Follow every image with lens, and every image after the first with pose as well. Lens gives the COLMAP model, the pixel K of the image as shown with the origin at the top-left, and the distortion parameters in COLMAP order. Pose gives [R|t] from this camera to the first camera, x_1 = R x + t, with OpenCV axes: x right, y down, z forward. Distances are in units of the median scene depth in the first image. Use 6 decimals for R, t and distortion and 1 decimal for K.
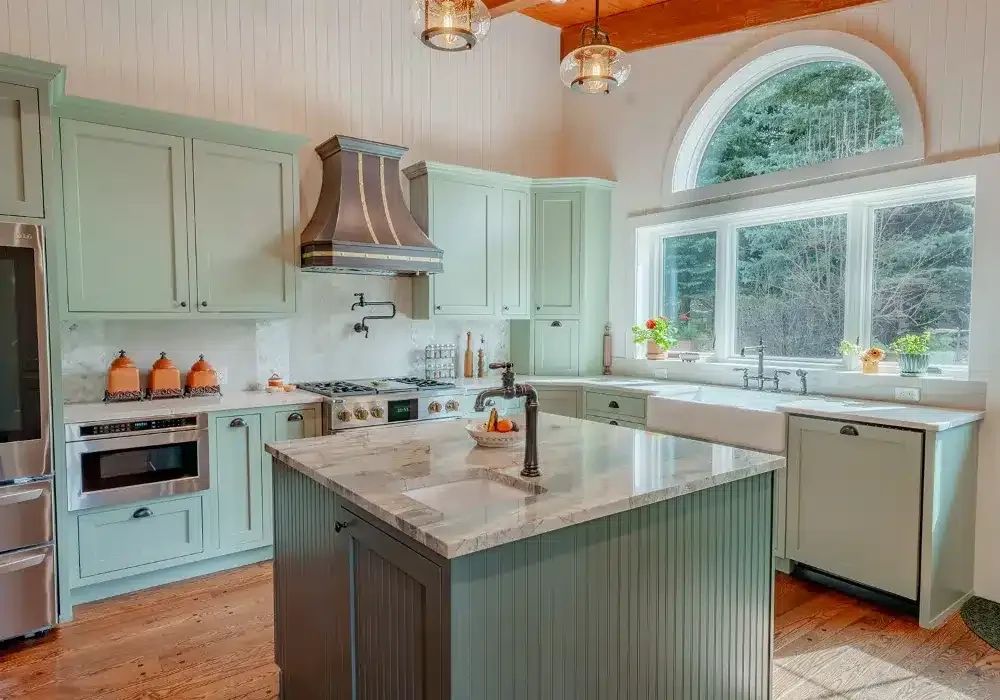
lens RADIAL K [[604.1, 0, 494.1], [0, 604.1, 351.8], [0, 0, 1]] dist [0.001027, -0.002878]
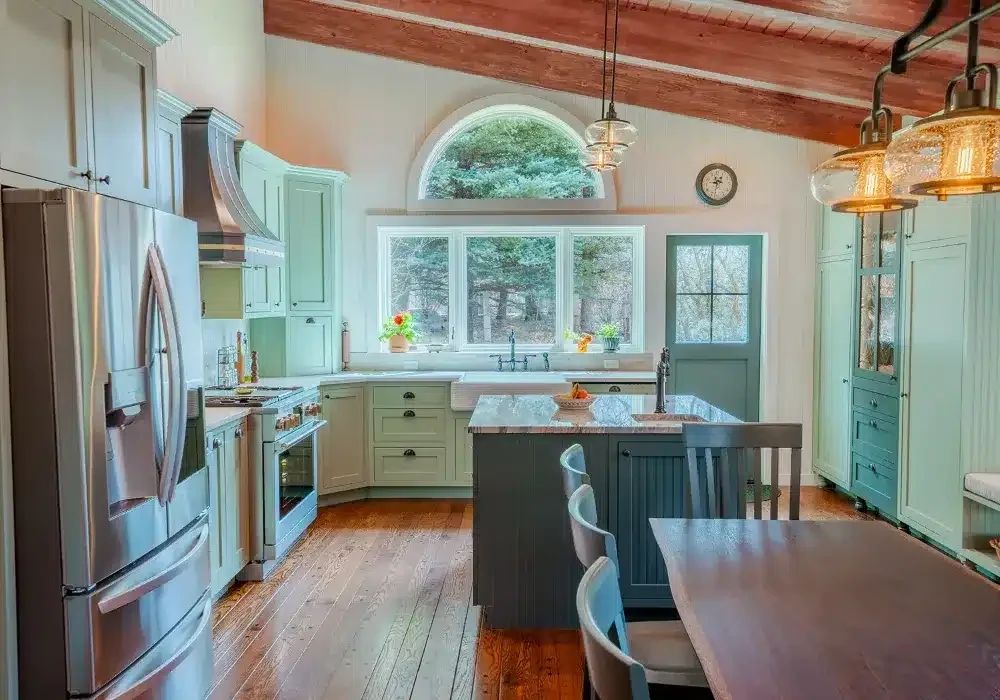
lens RADIAL K [[855.0, 0, 505.3], [0, 855.0, 351.5], [0, 0, 1]] dist [0.041883, -0.004140]
pose [[0.603735, -0.047592, 0.795763, -0.994863], [0.044647, 0.998668, 0.025854, -0.024136], [-0.795934, 0.019920, 0.605056, -0.070454]]
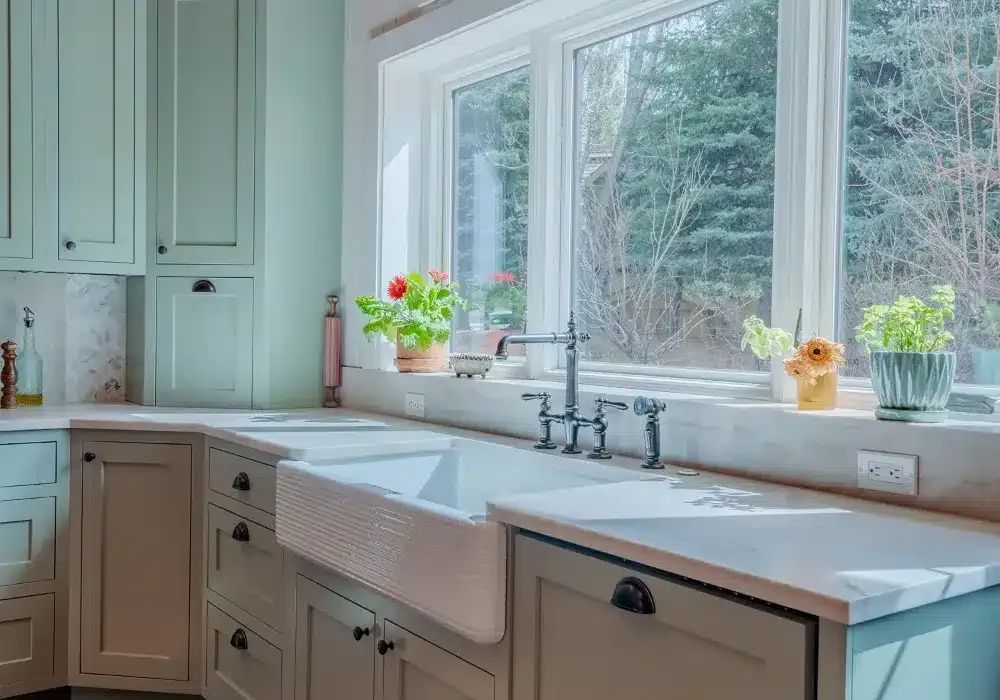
lens RADIAL K [[982.4, 0, 497.6], [0, 982.4, 347.2], [0, 0, 1]] dist [-0.012101, 0.000000]
pose [[0.999873, 0.015528, -0.003449, 0.398500], [-0.015617, 0.999498, -0.027574, 0.016191], [0.003019, 0.027624, 0.999614, 0.388080]]
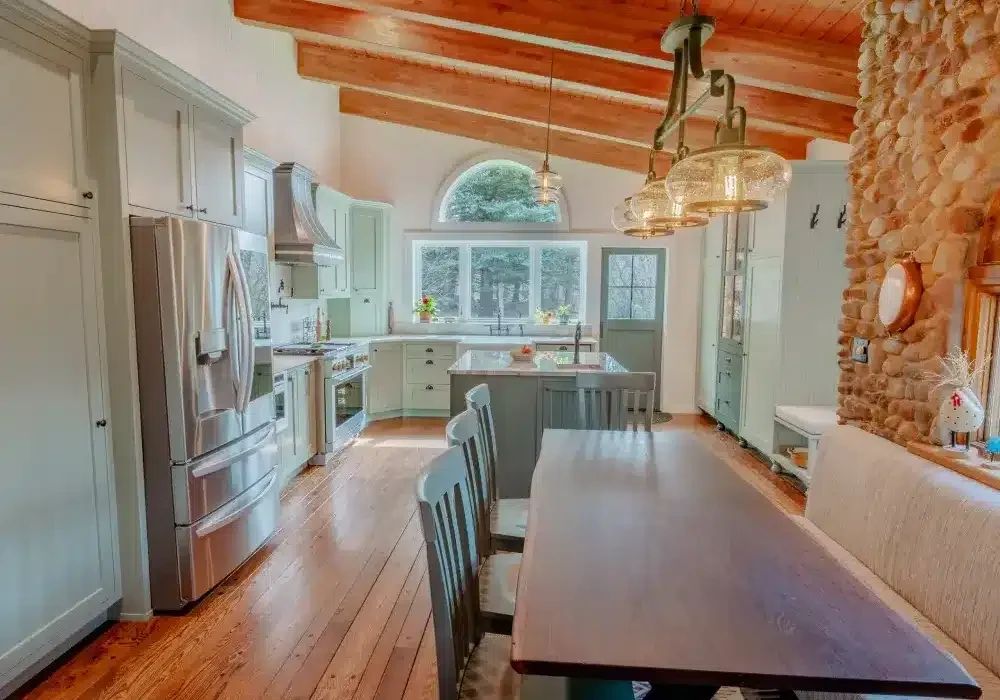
lens RADIAL K [[571.5, 0, 507.0], [0, 571.5, 346.6], [0, 0, 1]] dist [0.002377, 0.001006]
pose [[0.629838, -0.070128, 0.773555, -0.963386], [0.031048, 0.997393, 0.065141, -0.019600], [-0.776106, -0.017011, 0.630373, -0.171855]]
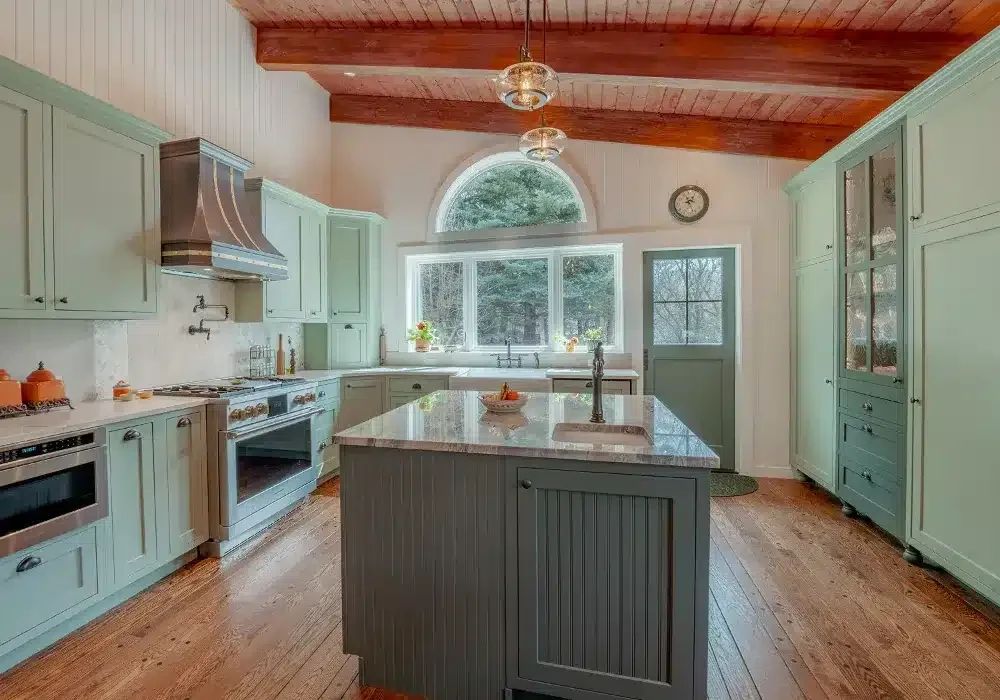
lens RADIAL K [[468.8, 0, 452.0], [0, 468.8, 335.0], [0, 0, 1]] dist [-0.024390, -0.001362]
pose [[0.789569, -0.015804, 0.613459, -0.402005], [0.043104, 0.998628, -0.029751, 0.010255], [-0.612146, 0.049933, 0.789166, 0.149081]]
